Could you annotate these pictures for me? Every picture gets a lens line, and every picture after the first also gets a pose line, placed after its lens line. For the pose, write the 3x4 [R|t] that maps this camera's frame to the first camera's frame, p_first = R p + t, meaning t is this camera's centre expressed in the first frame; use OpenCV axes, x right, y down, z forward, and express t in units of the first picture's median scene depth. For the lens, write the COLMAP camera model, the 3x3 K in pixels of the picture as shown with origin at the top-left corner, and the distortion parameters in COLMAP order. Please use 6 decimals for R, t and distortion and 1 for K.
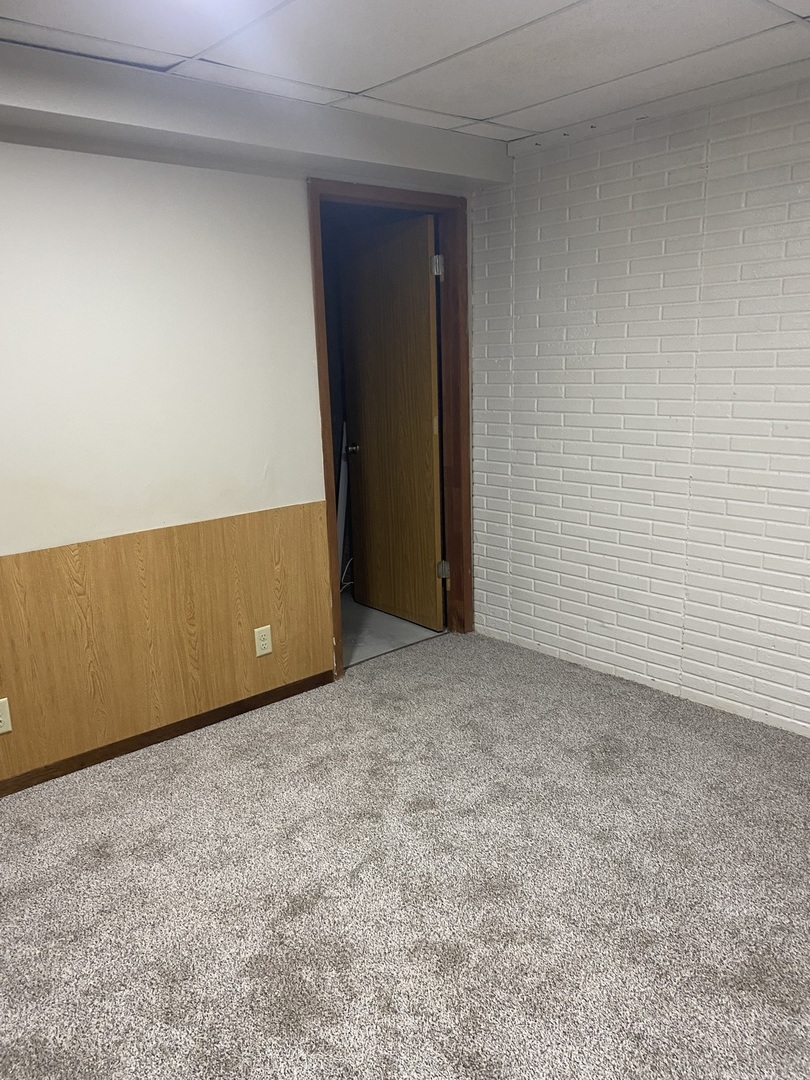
lens RADIAL K [[819.5, 0, 411.2], [0, 819.5, 535.0], [0, 0, 1]] dist [0.019919, -0.022490]
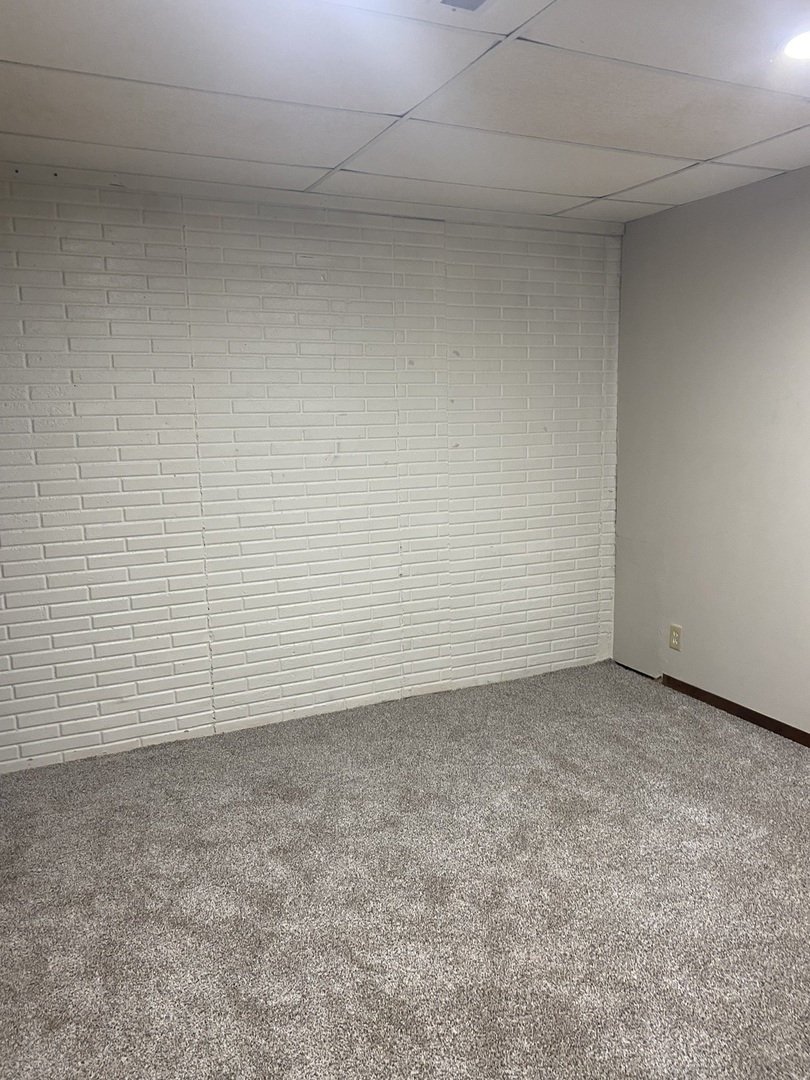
lens RADIAL K [[819.5, 0, 411.8], [0, 819.5, 543.1], [0, 0, 1]] dist [0.019919, -0.022490]
pose [[0.267540, -0.133955, 0.954190, -0.642544], [0.210886, 0.974420, 0.077666, -0.080289], [-0.940186, 0.180447, 0.288946, 0.445974]]
